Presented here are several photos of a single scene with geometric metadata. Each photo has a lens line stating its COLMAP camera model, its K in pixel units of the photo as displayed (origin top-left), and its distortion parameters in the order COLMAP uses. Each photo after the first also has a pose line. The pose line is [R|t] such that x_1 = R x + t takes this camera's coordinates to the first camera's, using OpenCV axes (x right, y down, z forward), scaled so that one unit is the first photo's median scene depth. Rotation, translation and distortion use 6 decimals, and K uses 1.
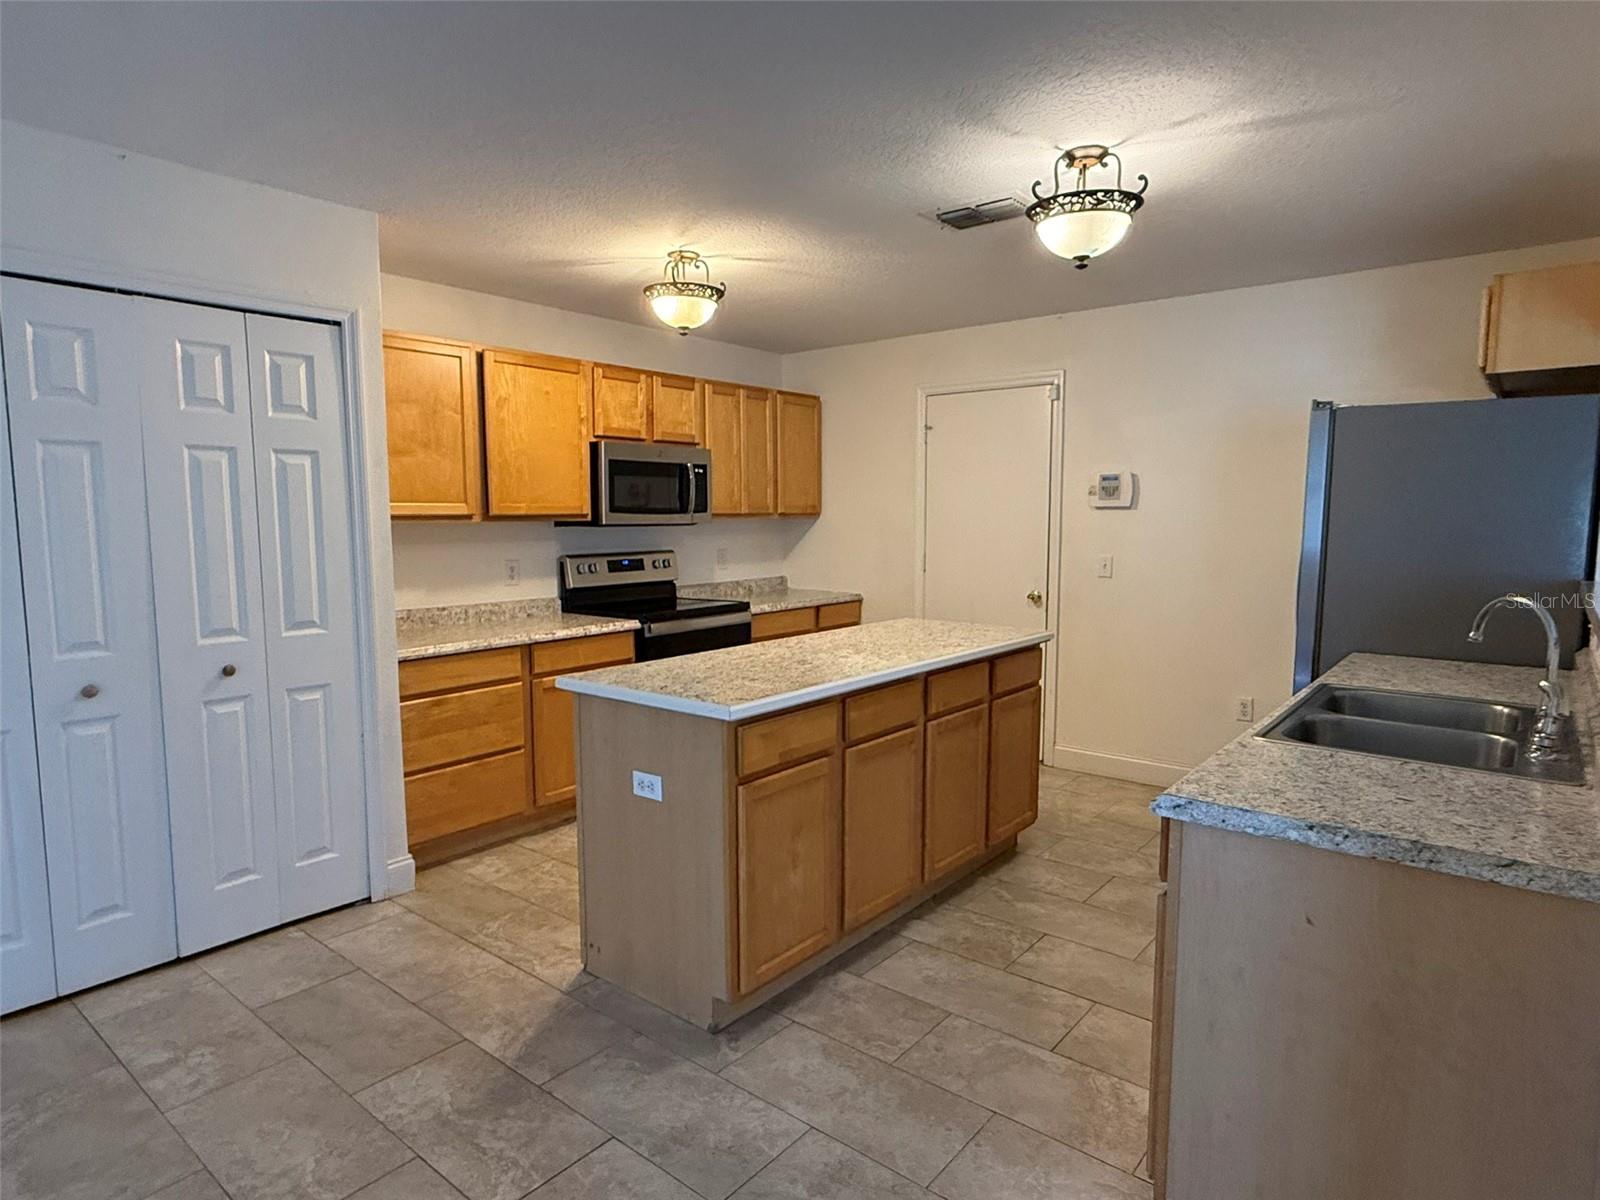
lens RADIAL K [[922.2, 0, 797.1], [0, 922.2, 604.3], [0, 0, 1]] dist [0.000699, 0.001474]
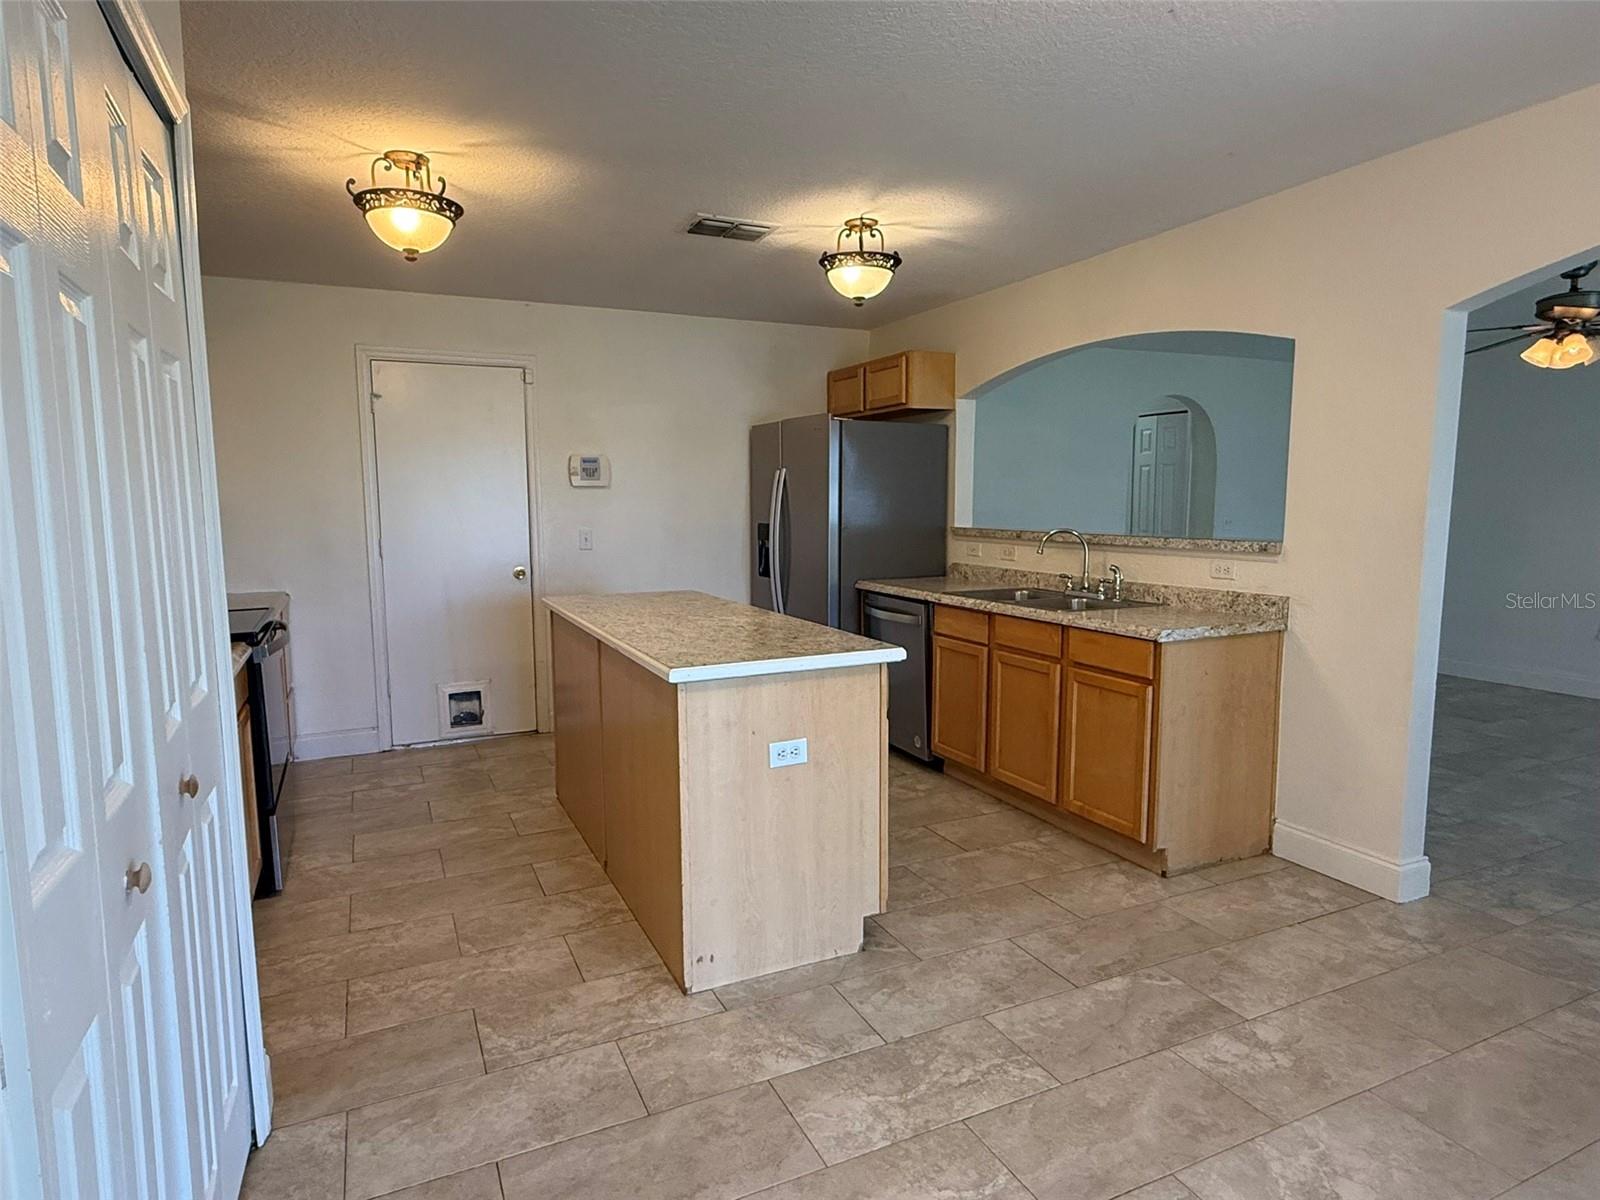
lens RADIAL K [[913.0, 0, 800.0], [0, 913.0, 600.0], [0, 0, 1]] dist [-0.000064, -0.000196]
pose [[0.427259, -0.101571, 0.898406, -0.715699], [0.094789, 0.993226, 0.067211, -0.023832], [-0.899147, 0.056442, 0.433992, 0.379622]]
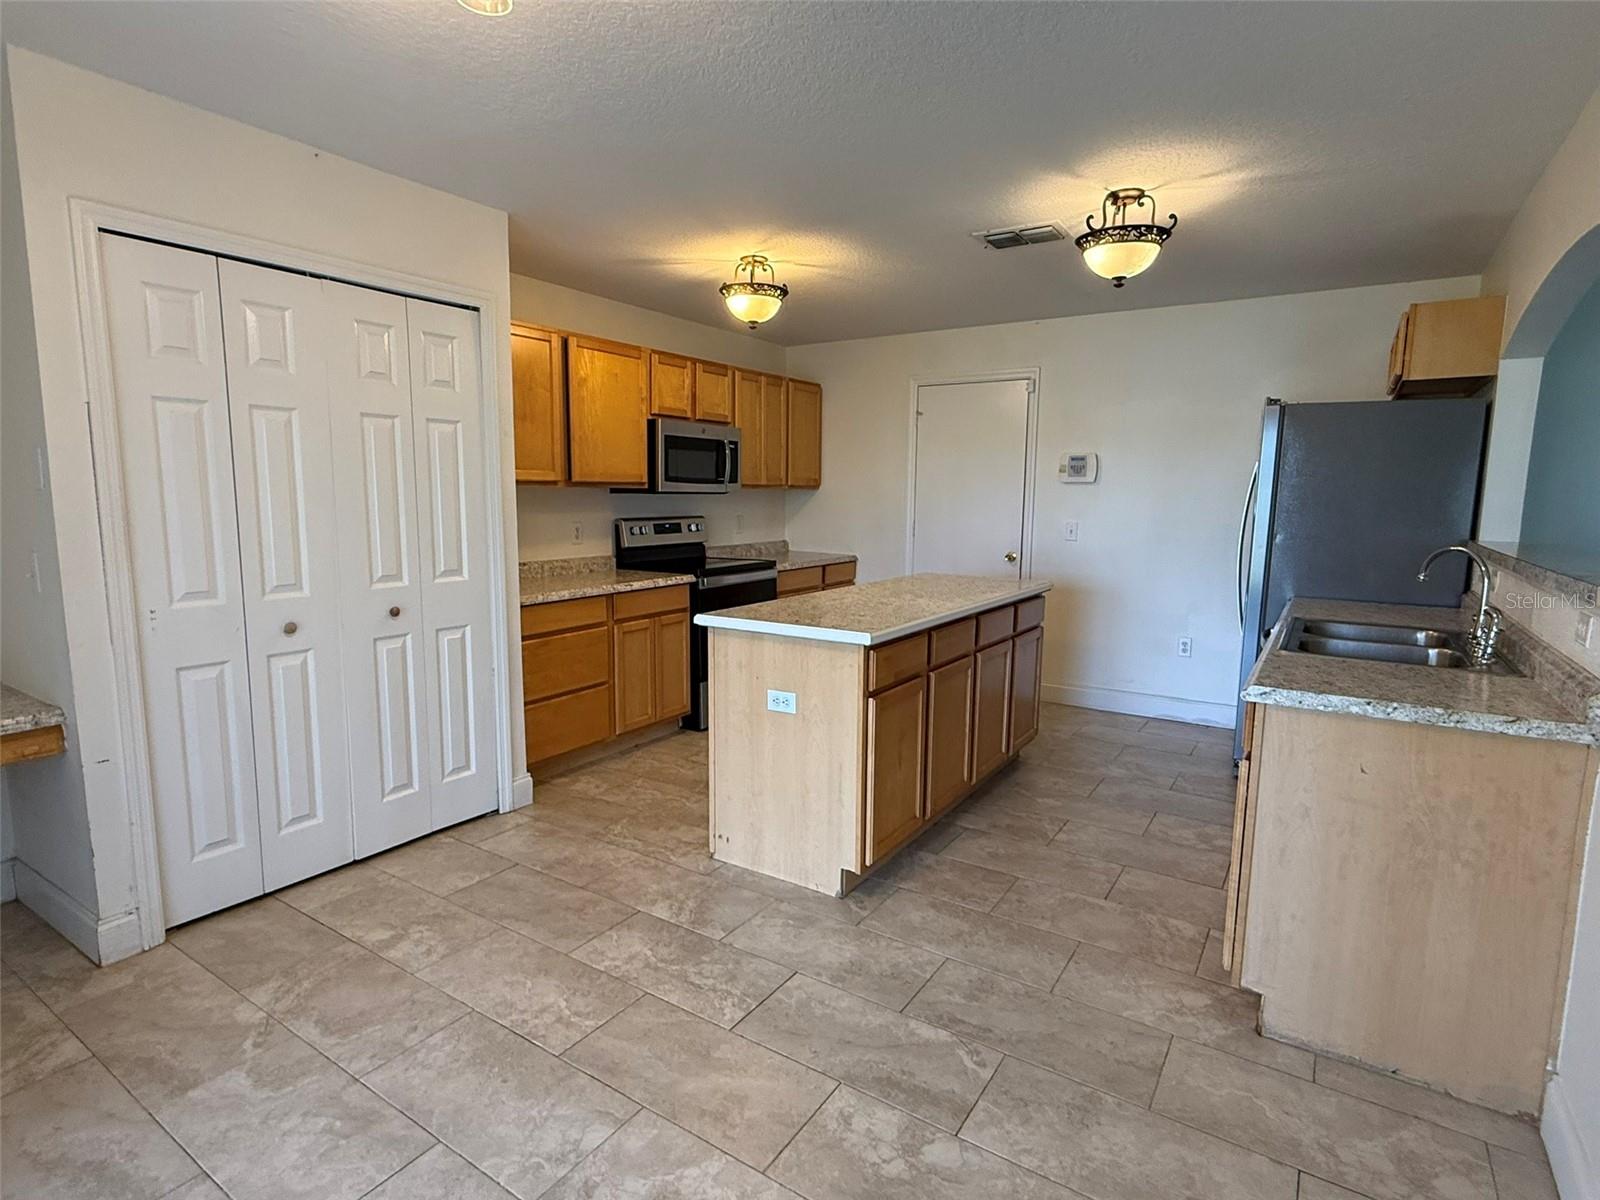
lens RADIAL K [[831.4, 0, 800.9], [0, 831.4, 598.4], [0, 0, 1]] dist [0.000994, -0.000174]
pose [[0.994235, -0.001720, 0.107211, -0.176591], [-0.001476, 0.999557, 0.029726, 0.018779], [-0.107215, -0.029713, 0.993792, -0.064288]]
